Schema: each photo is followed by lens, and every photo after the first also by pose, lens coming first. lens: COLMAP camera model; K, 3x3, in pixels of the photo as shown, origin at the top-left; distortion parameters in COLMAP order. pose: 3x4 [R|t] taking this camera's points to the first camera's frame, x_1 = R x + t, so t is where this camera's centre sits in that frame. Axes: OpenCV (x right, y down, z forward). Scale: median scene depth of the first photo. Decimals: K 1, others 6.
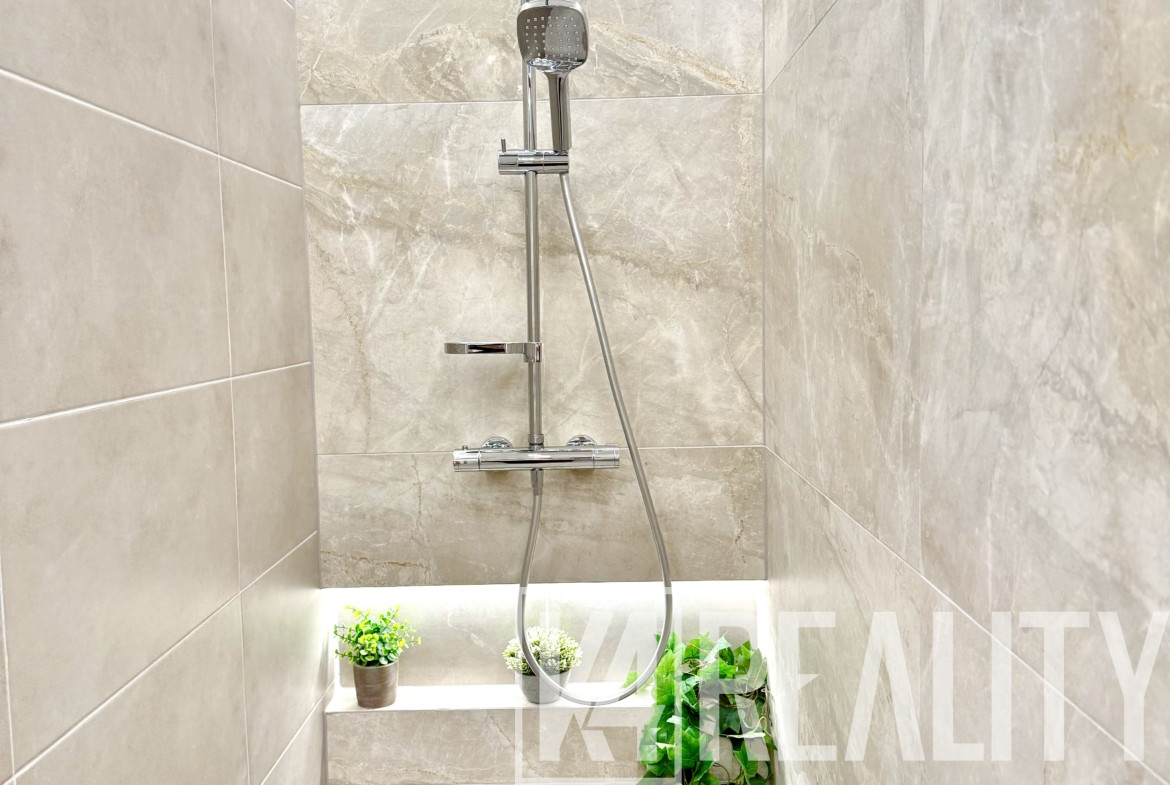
lens RADIAL K [[1087.6, 0, 582.5], [0, 1087.6, 408.0], [0, 0, 1]] dist [0.178175, -0.361742]
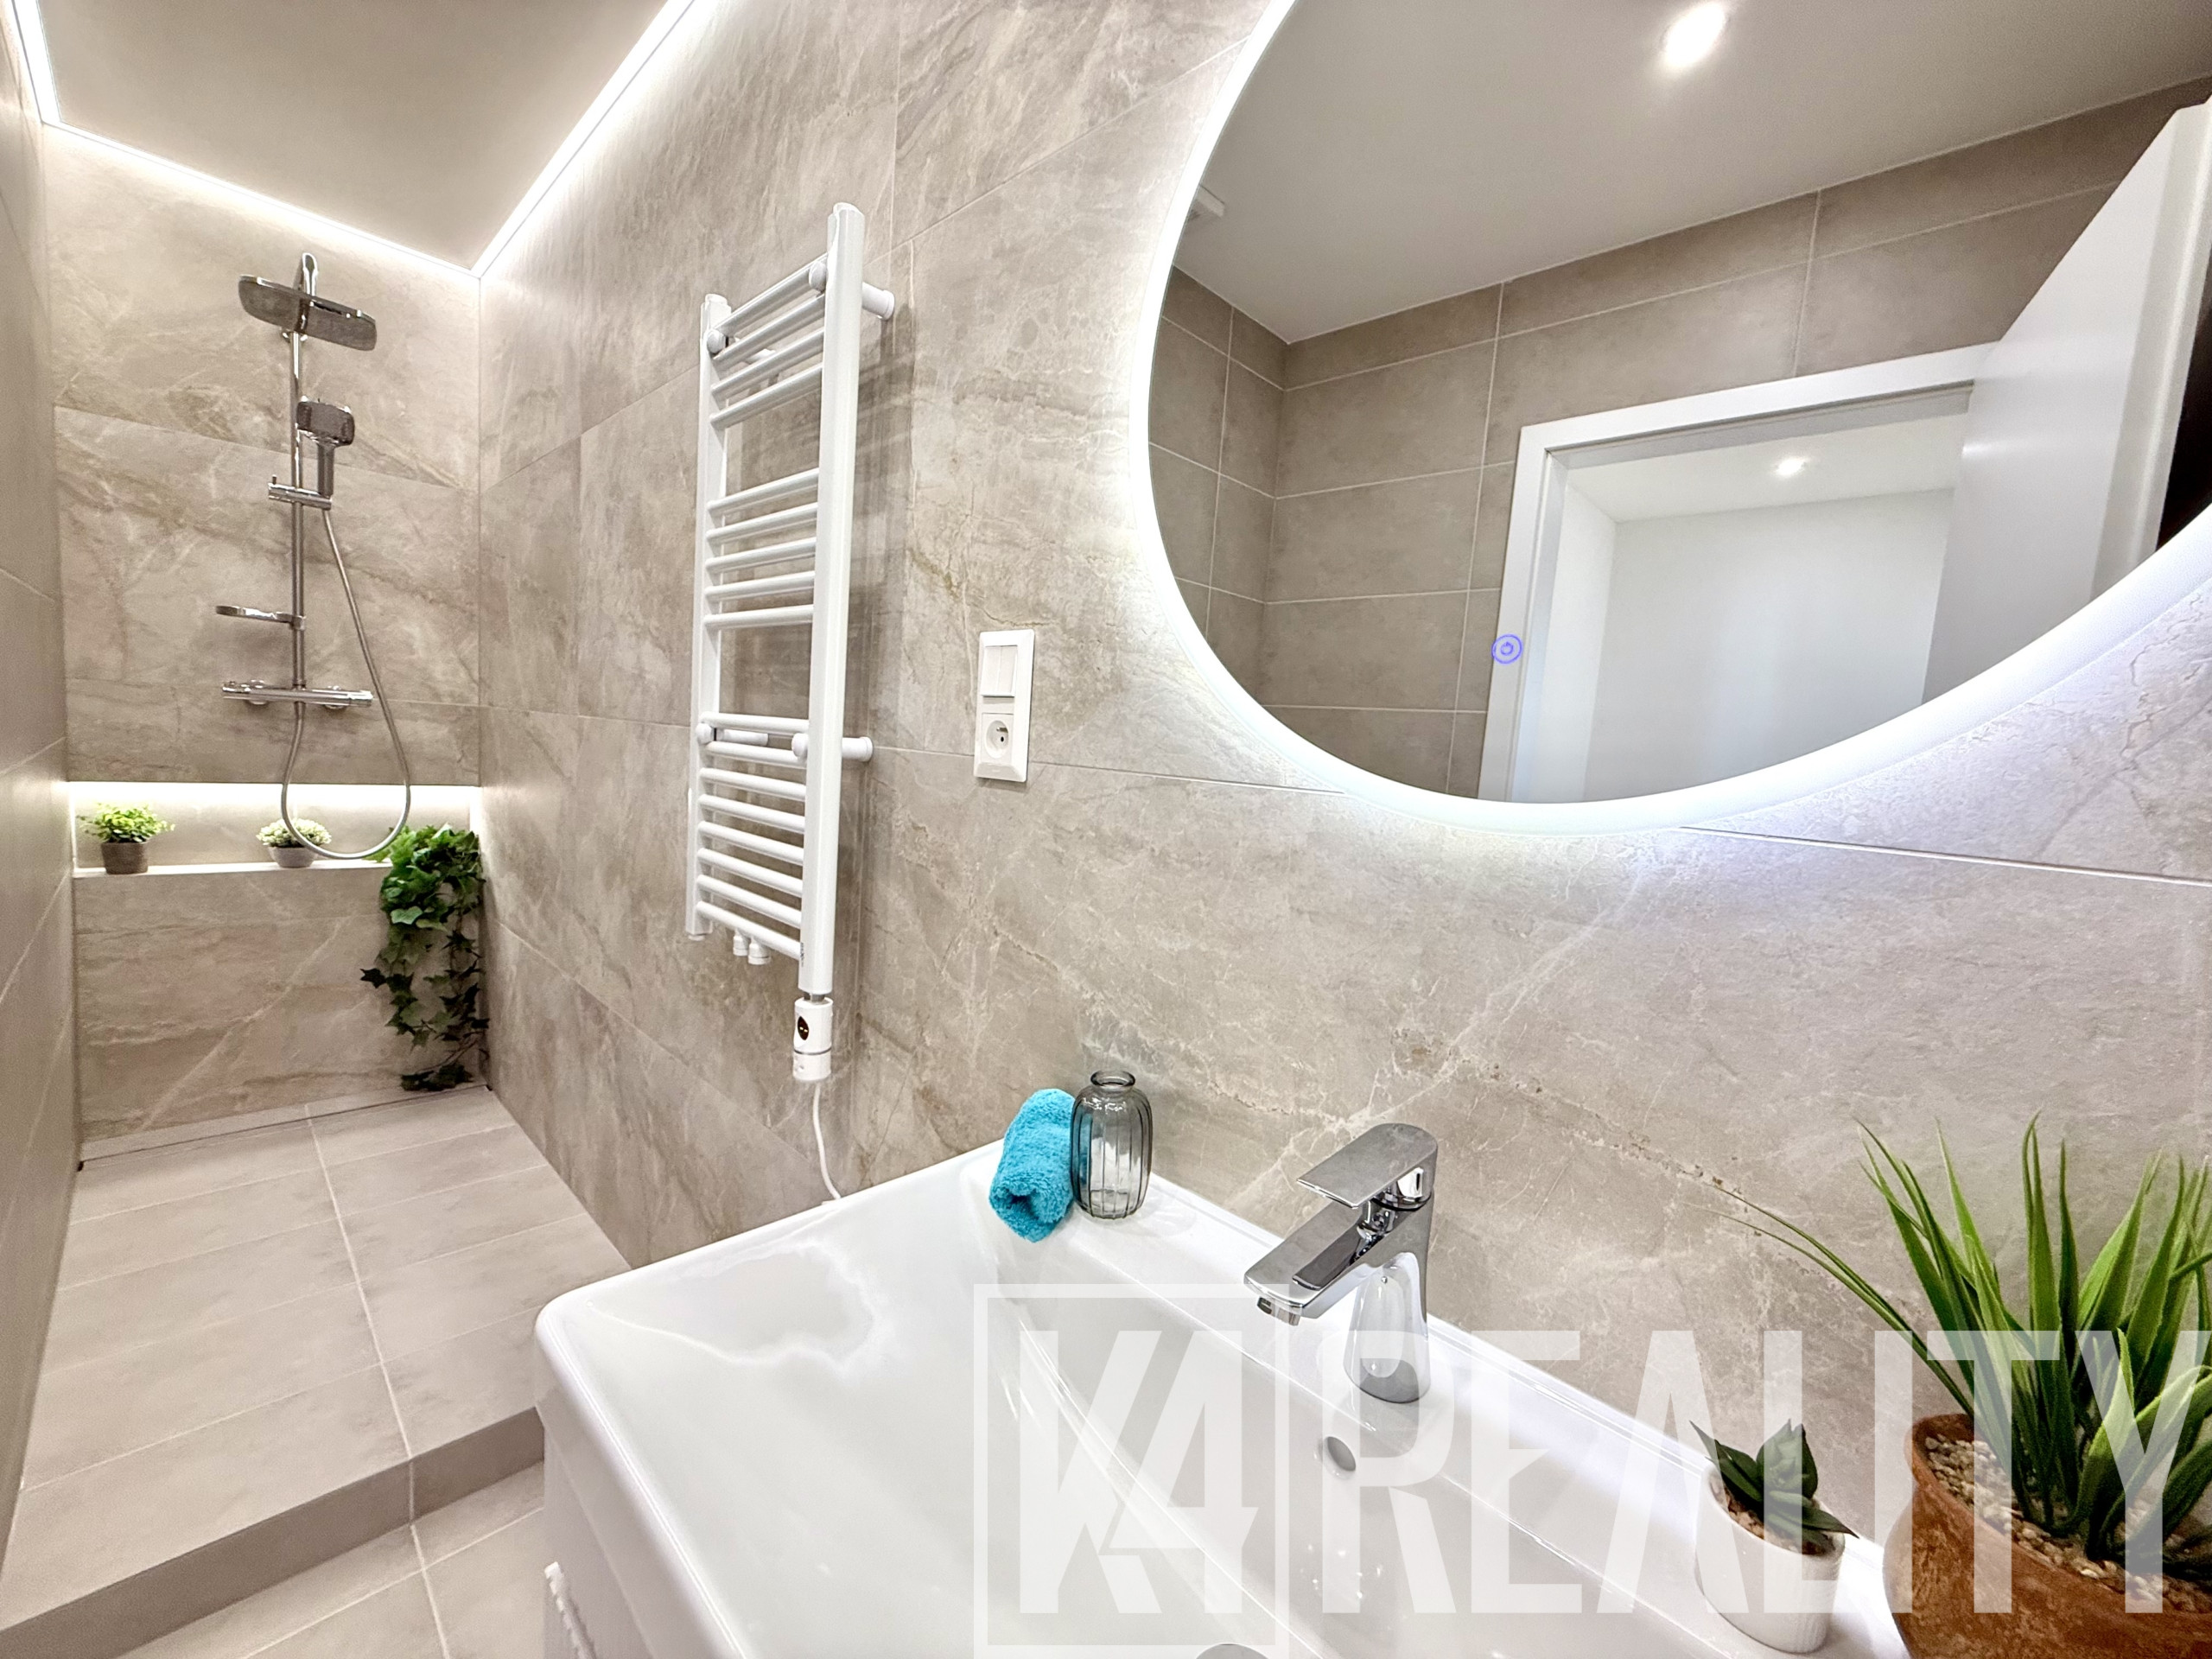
lens RADIAL K [[878.7, 0, 1098.4], [0, 878.7, 830.7], [0, 0, 1]] dist [-0.000891, 0.000278]
pose [[0.679707, -0.002361, 0.733480, -0.177891], [-0.019723, 0.999574, 0.021494, 0.180649], [-0.733218, -0.029076, 0.679371, -0.618083]]
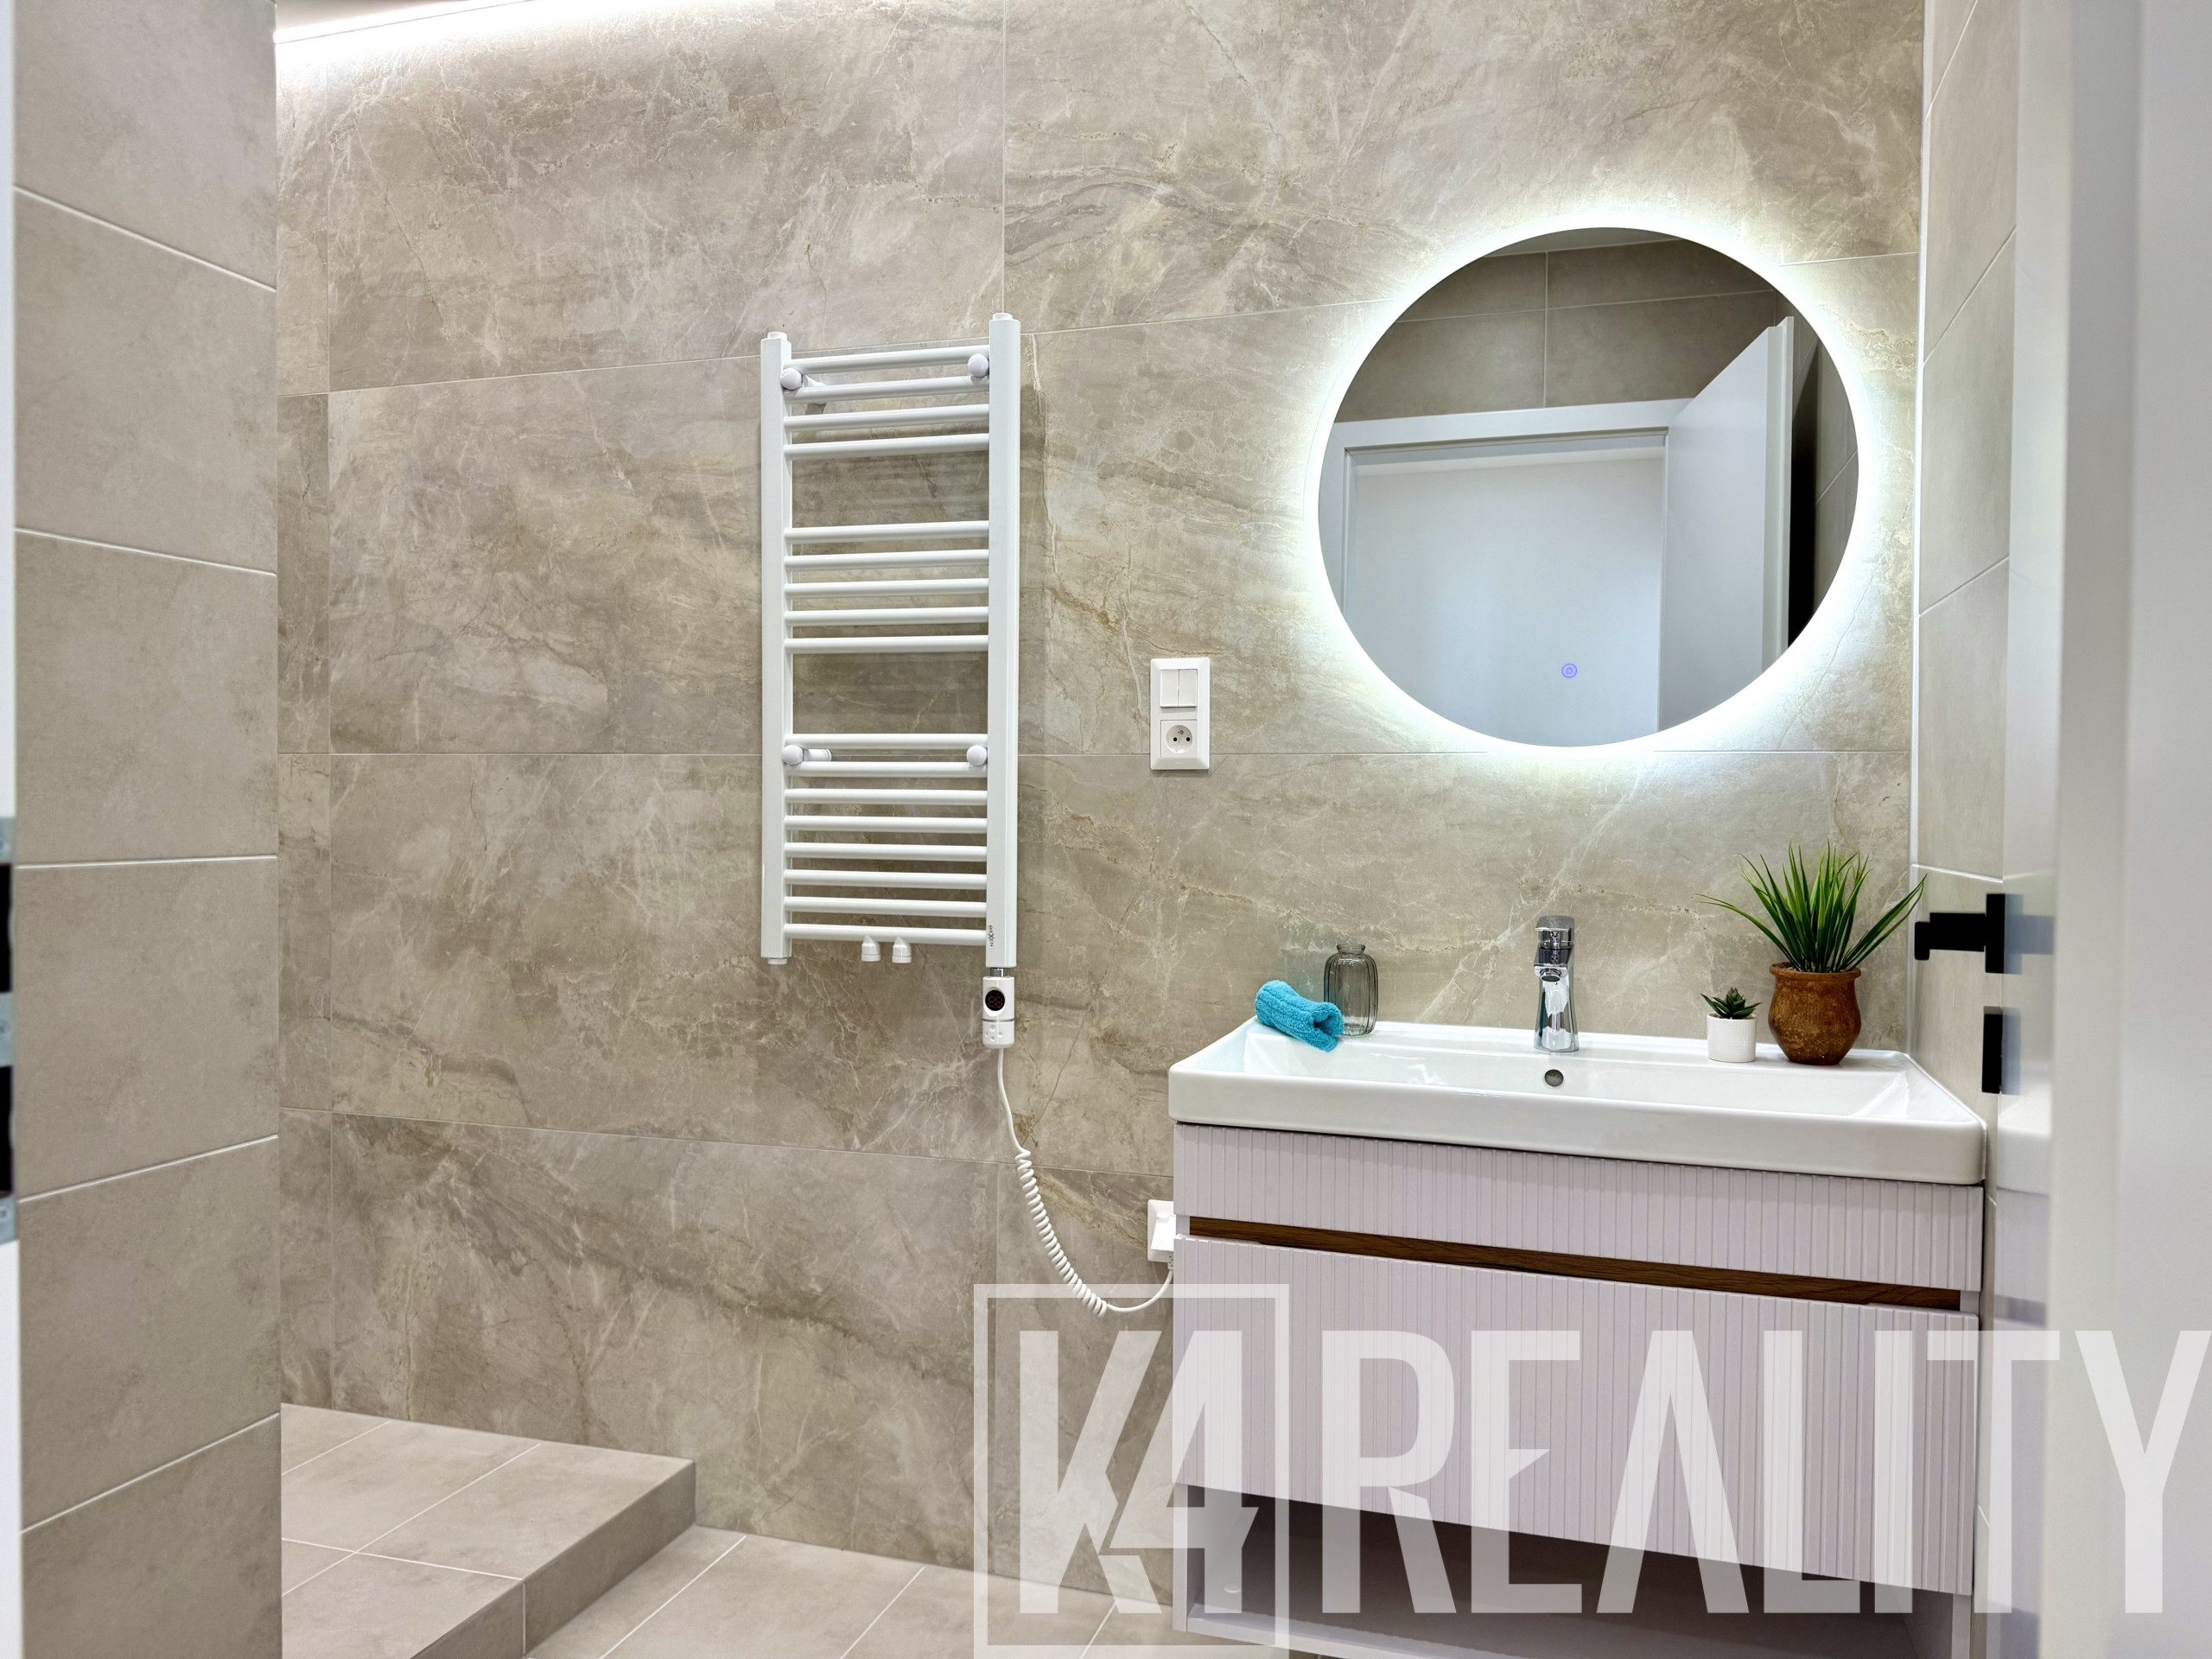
lens RADIAL K [[1530.2, 0, 1103.2], [0, 1530.2, 841.3], [0, 0, 1]] dist [0.170777, -0.351329]
pose [[0.288311, -0.005258, 0.957522, -0.959191], [0.075212, 0.997020, -0.017172, 0.231948], [-0.954578, 0.076969, 0.287847, -0.509102]]
